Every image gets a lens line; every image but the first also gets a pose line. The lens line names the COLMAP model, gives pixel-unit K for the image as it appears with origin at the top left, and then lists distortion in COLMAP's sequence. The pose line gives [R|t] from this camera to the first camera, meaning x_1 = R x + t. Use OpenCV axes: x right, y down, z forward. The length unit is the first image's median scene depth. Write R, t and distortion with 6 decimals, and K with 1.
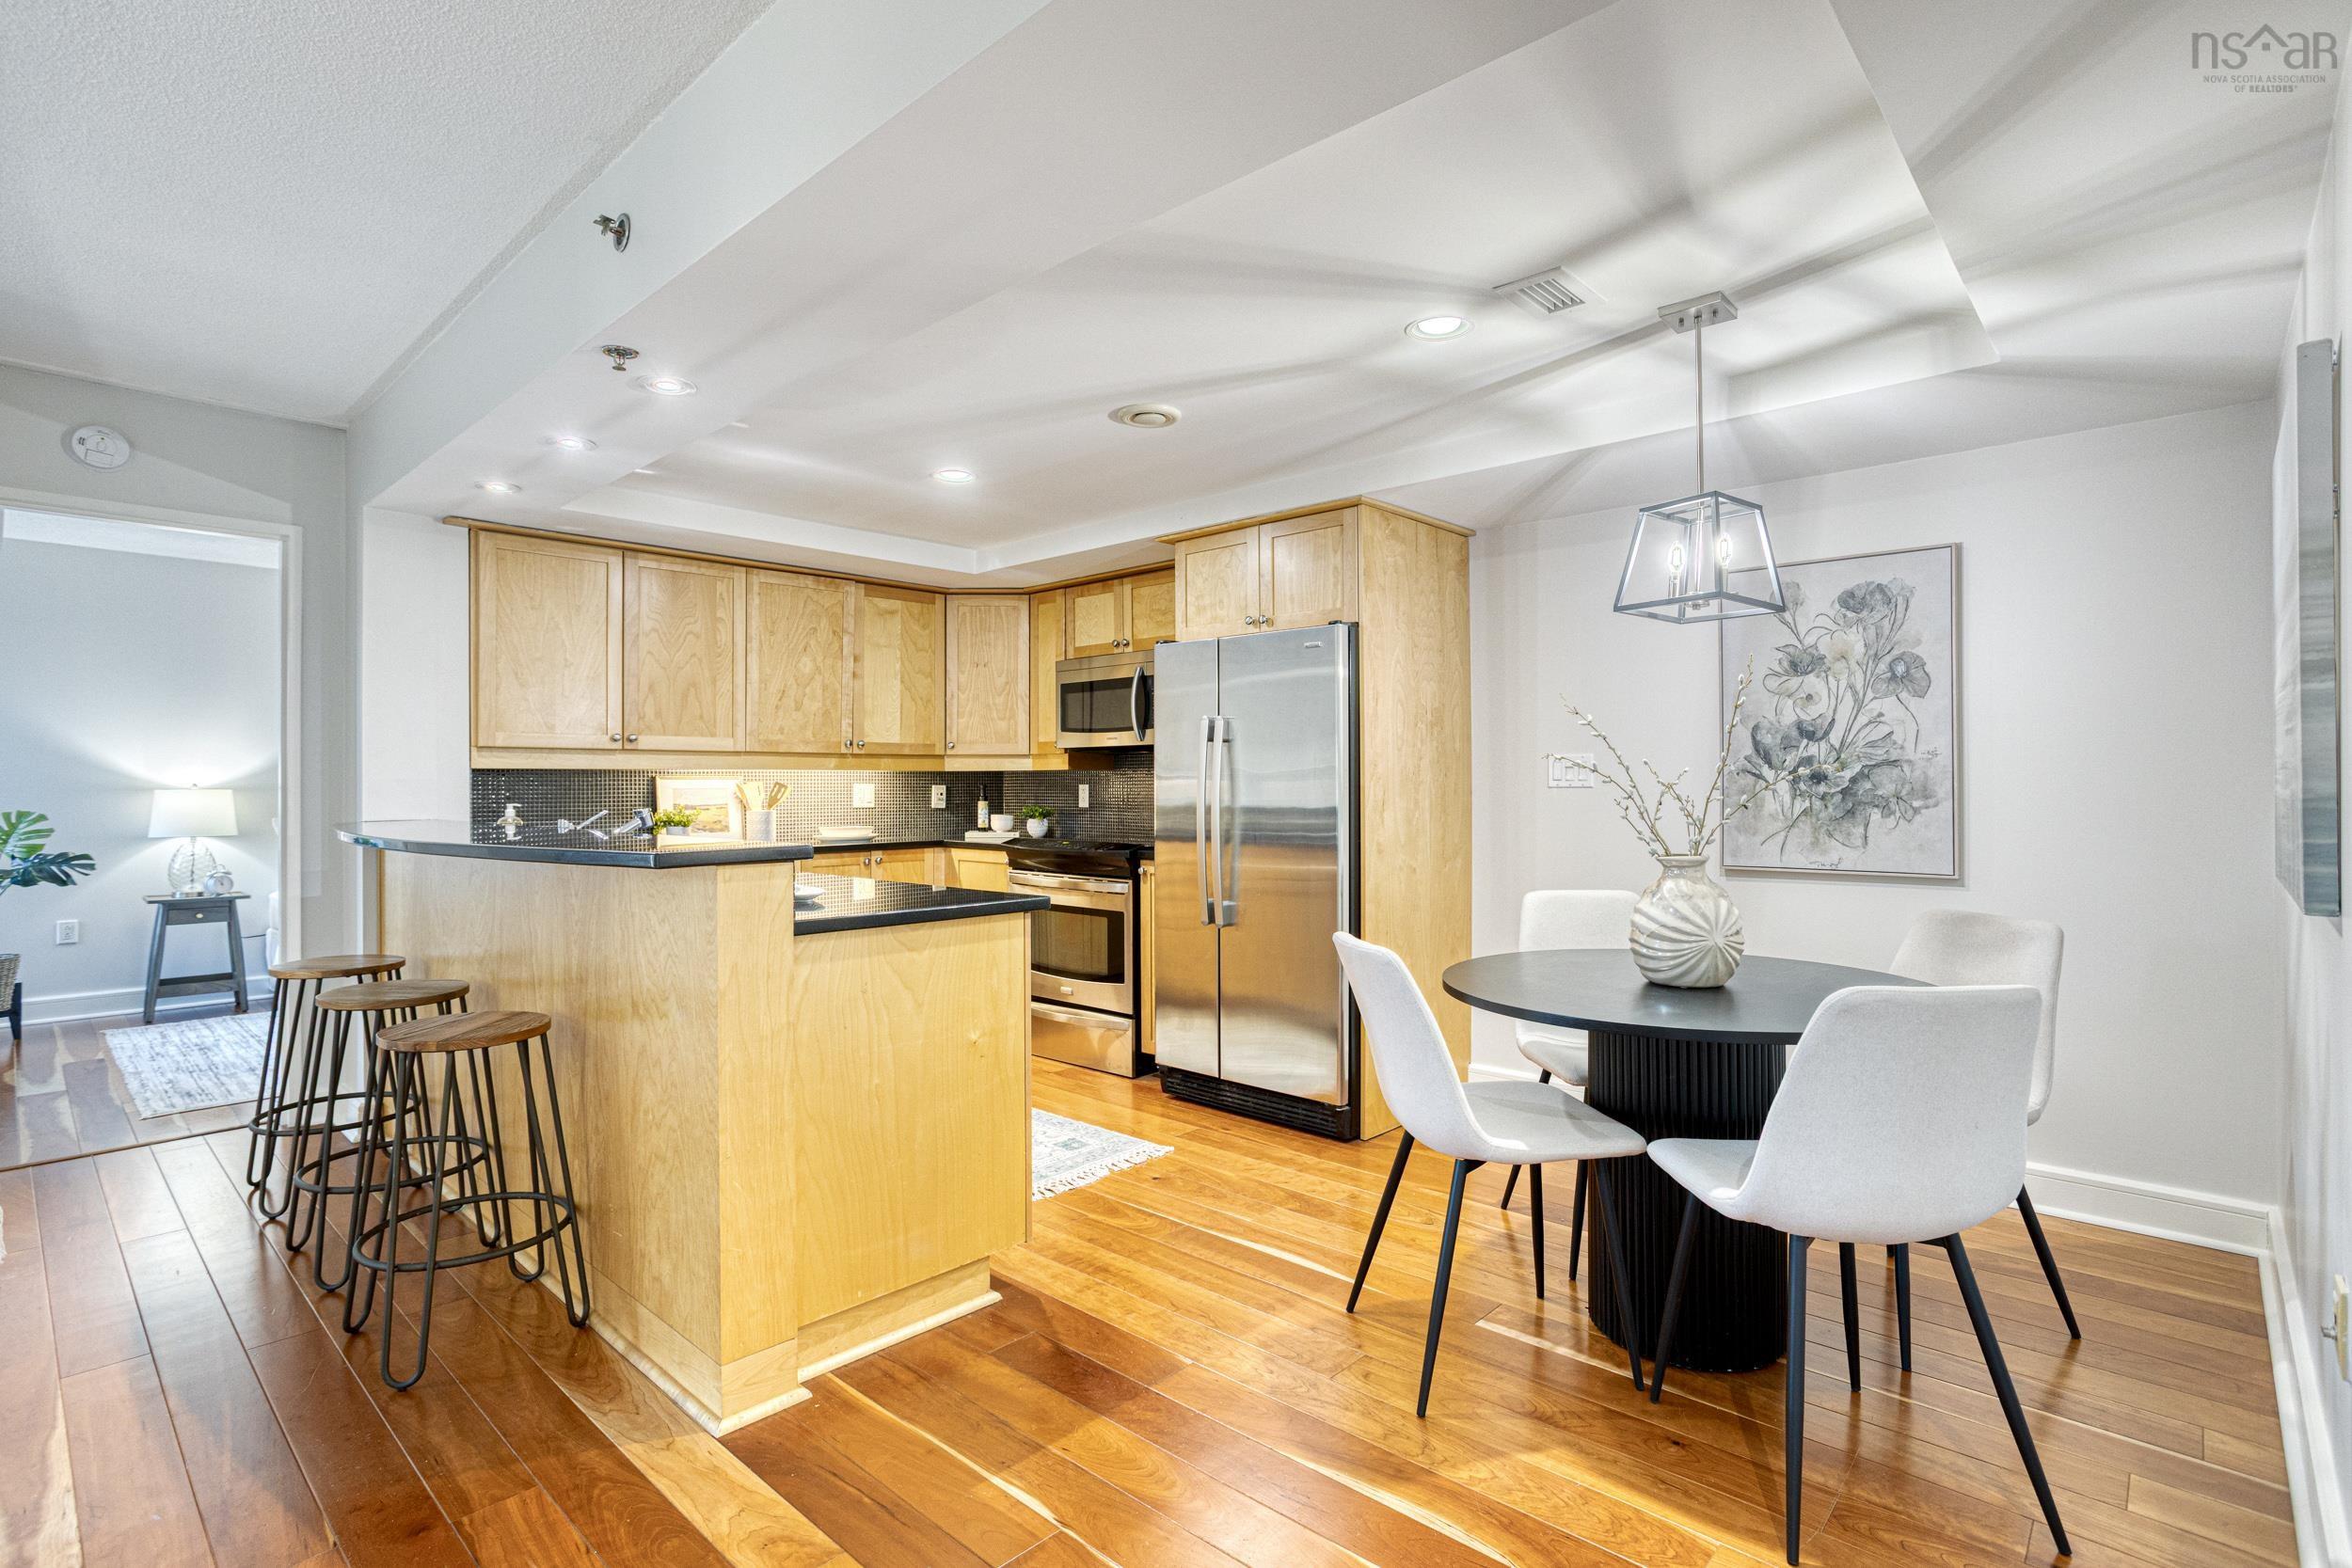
lens RADIAL K [[1141.7, 0, 1174.5], [0, 1141.7, 777.7], [0, 0, 1]] dist [-0.053624, 0.035147]
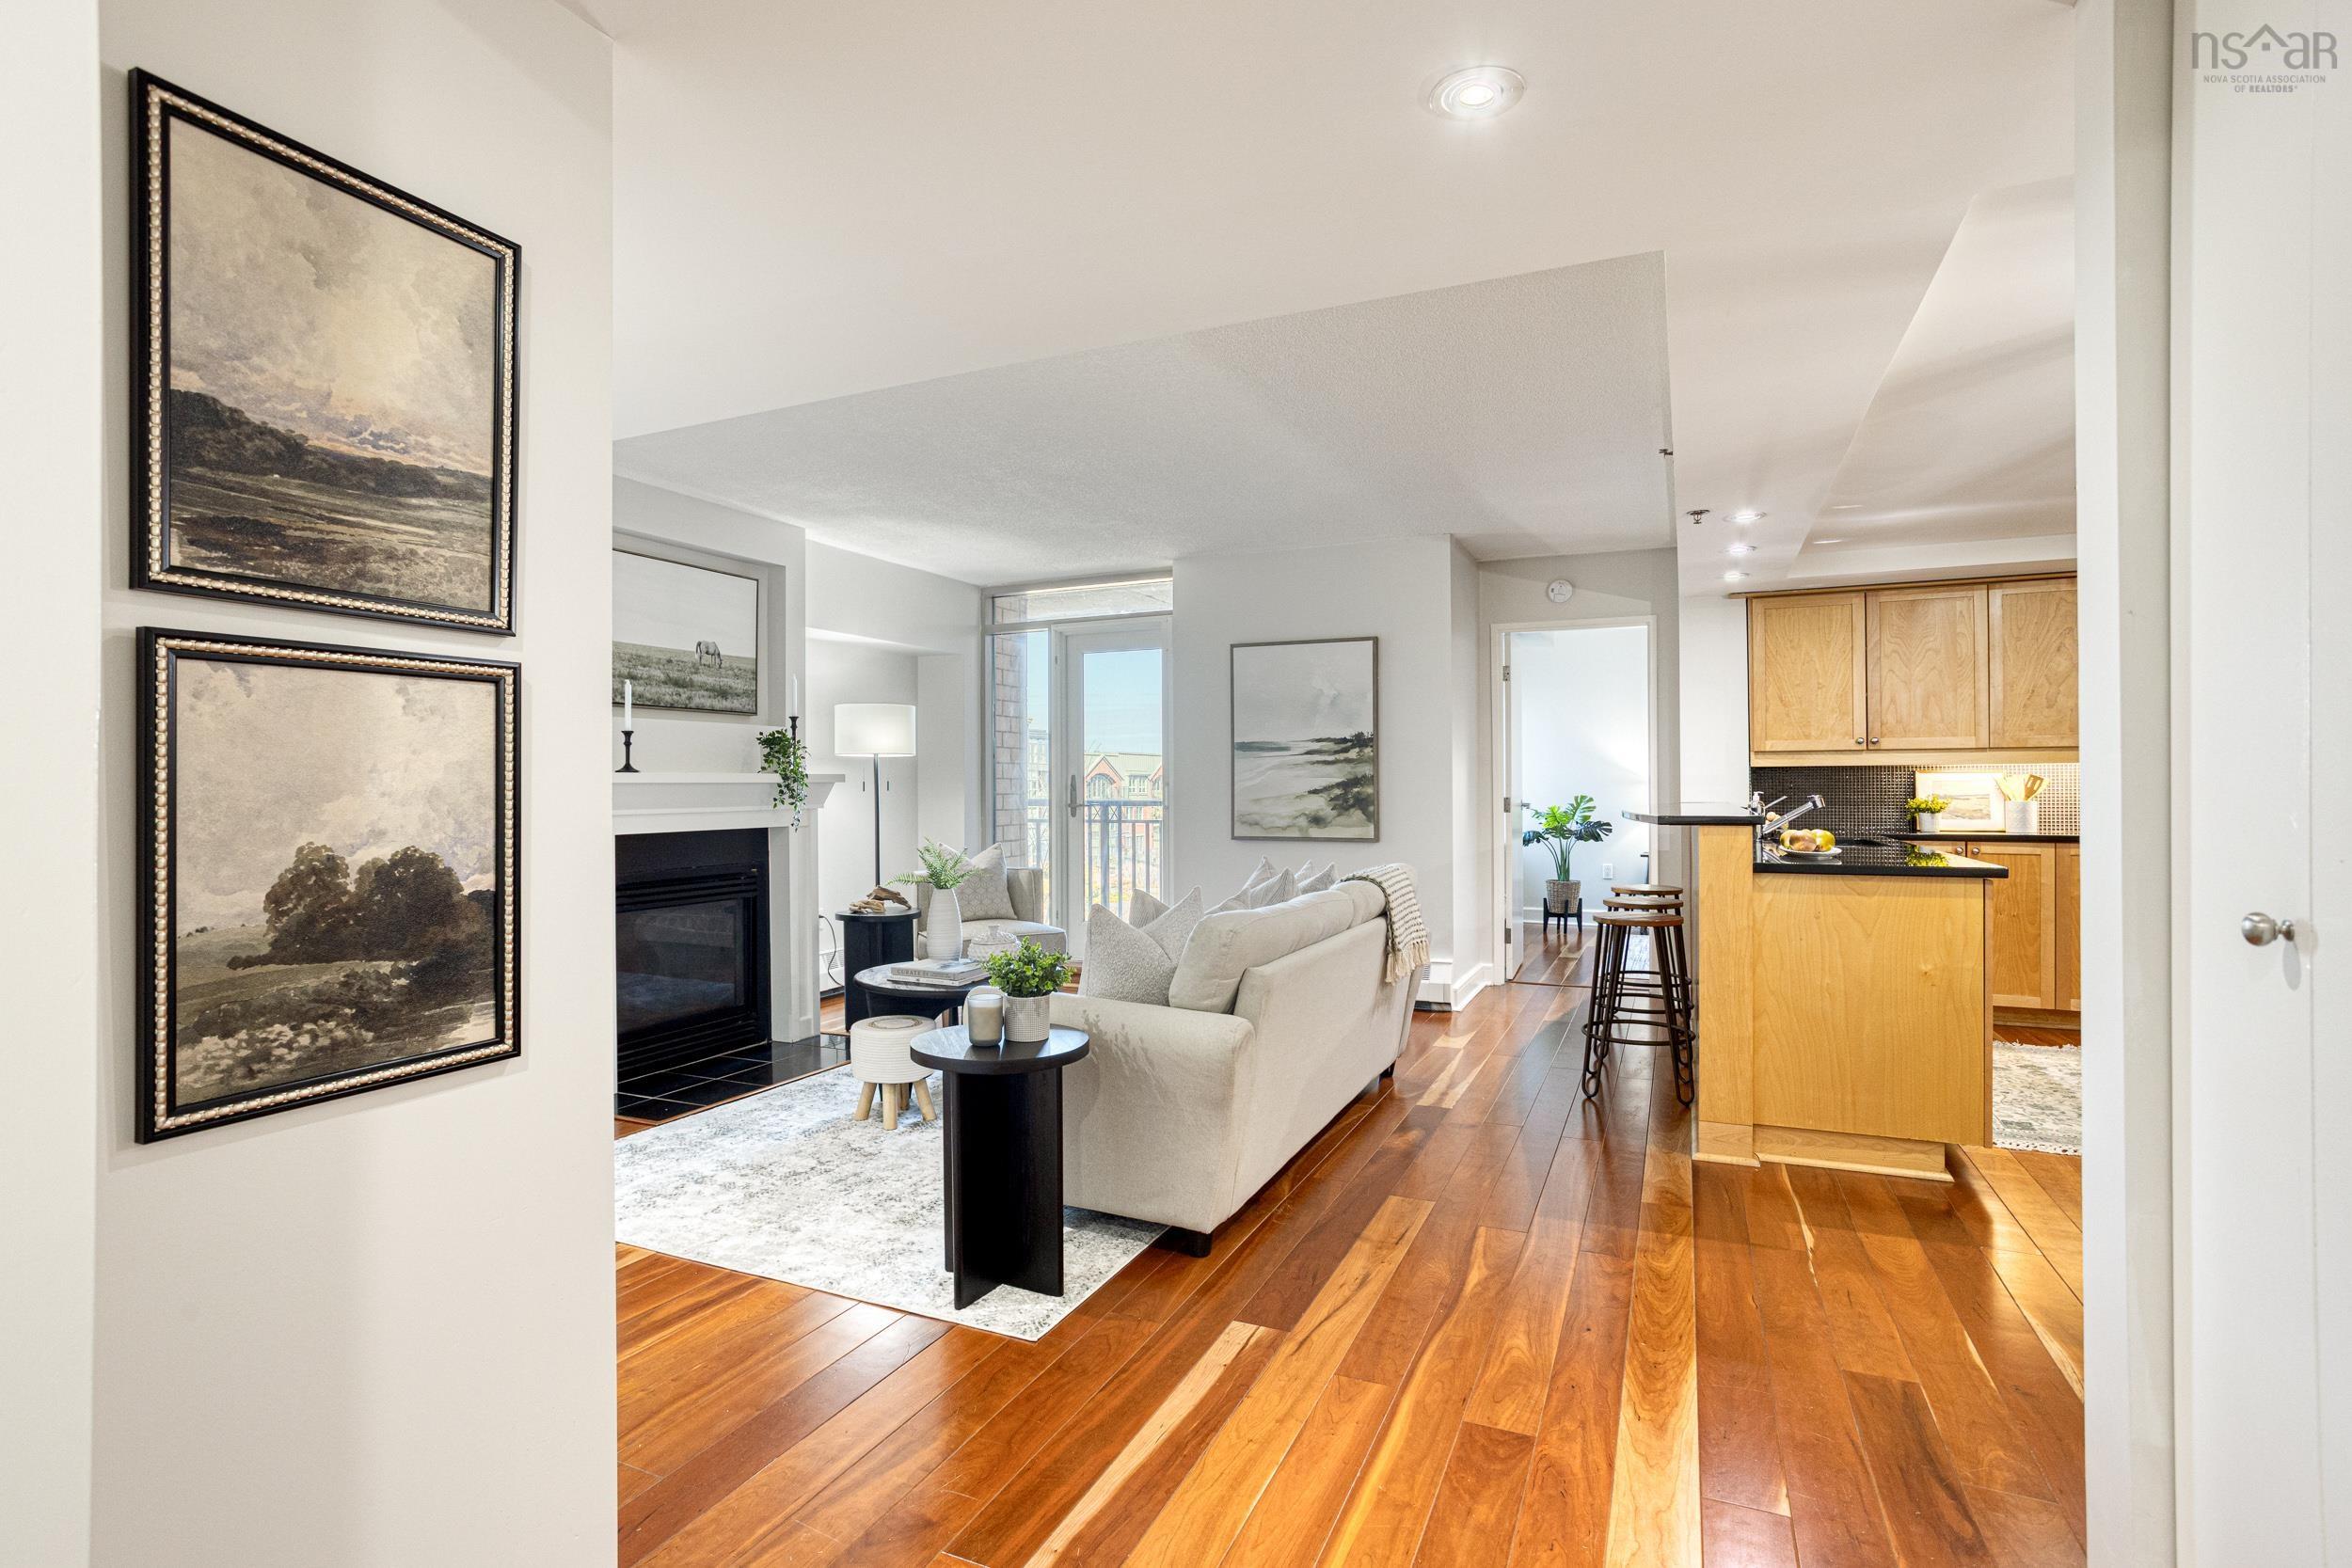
lens RADIAL K [[1141.7, 0, 1174.5], [0, 1141.7, 777.7], [0, 0, 1]] dist [-0.053624, 0.035147]
pose [[0.320832, -0.004694, -0.947124, 0.481248], [0.008771, 0.999960, -0.001985, 0.001797], [0.947095, -0.007671, 0.320861, -0.144913]]
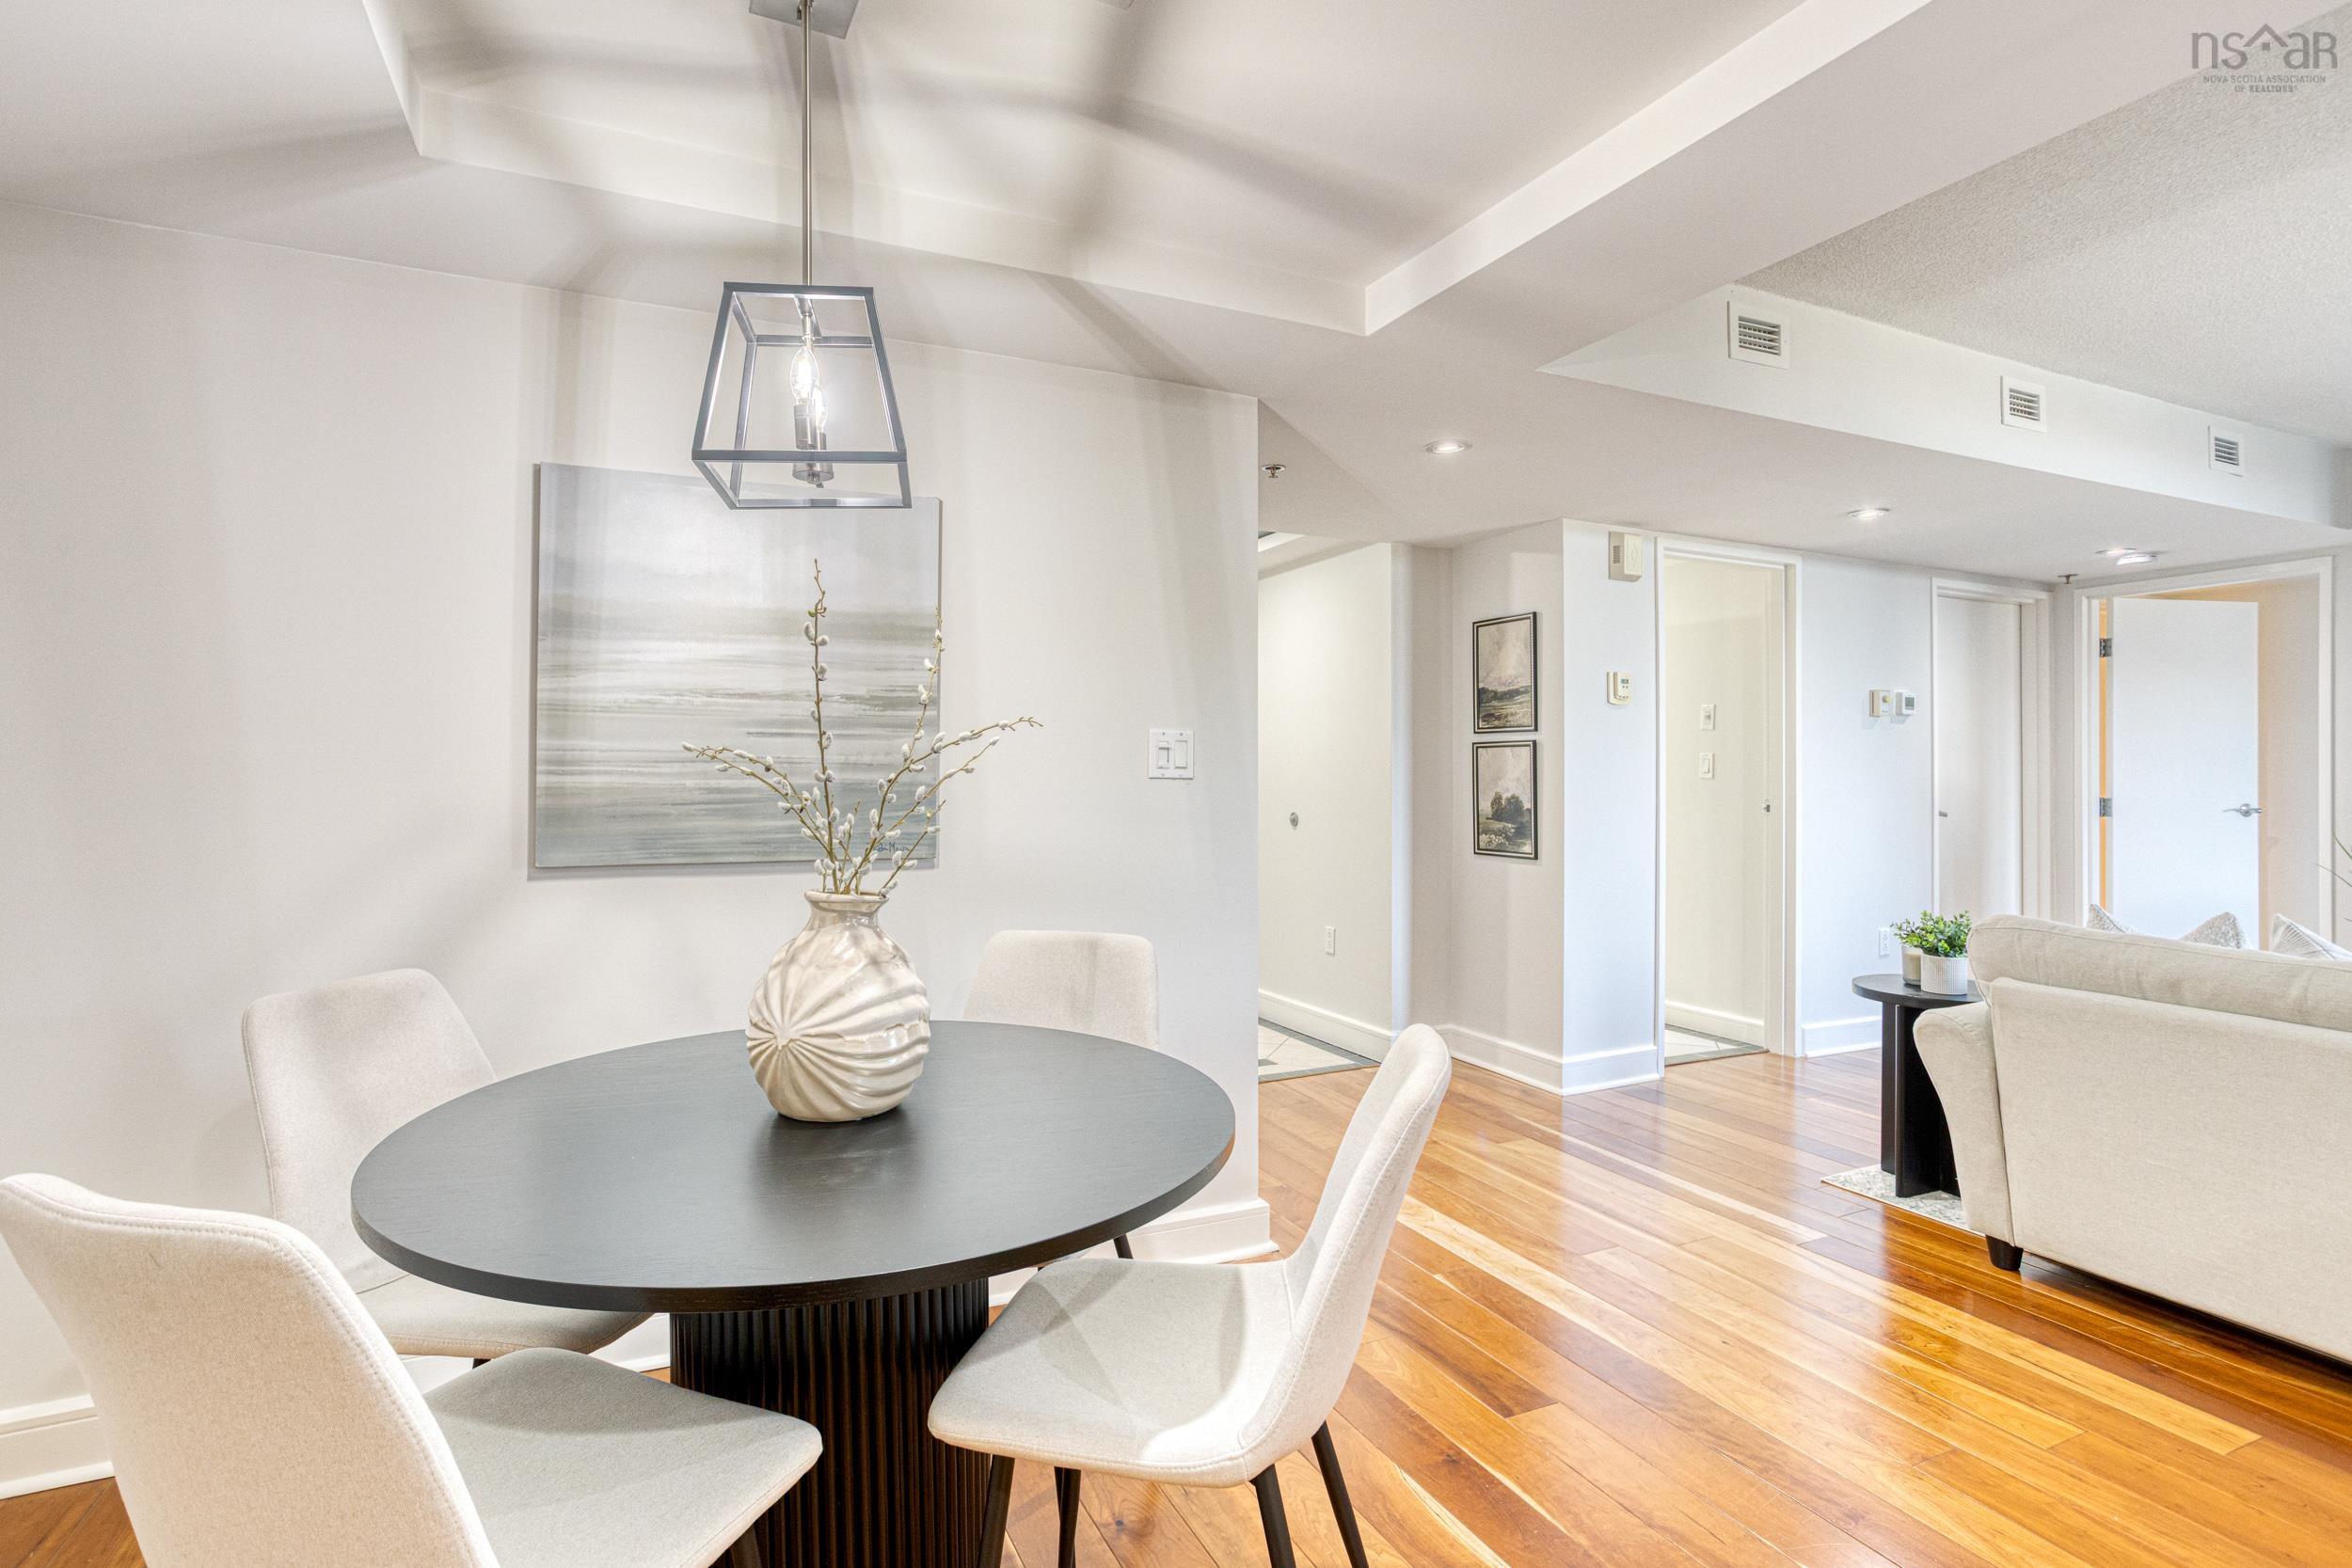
lens RADIAL K [[1141.7, 0, 1174.5], [0, 1141.7, 777.7], [0, 0, 1]] dist [-0.053624, 0.035147]
pose [[-0.928942, 0.002025, 0.370219, 0.039479], [0.000542, 0.999991, -0.004110, 0.006486], [-0.370224, -0.003617, -0.928936, 0.884131]]
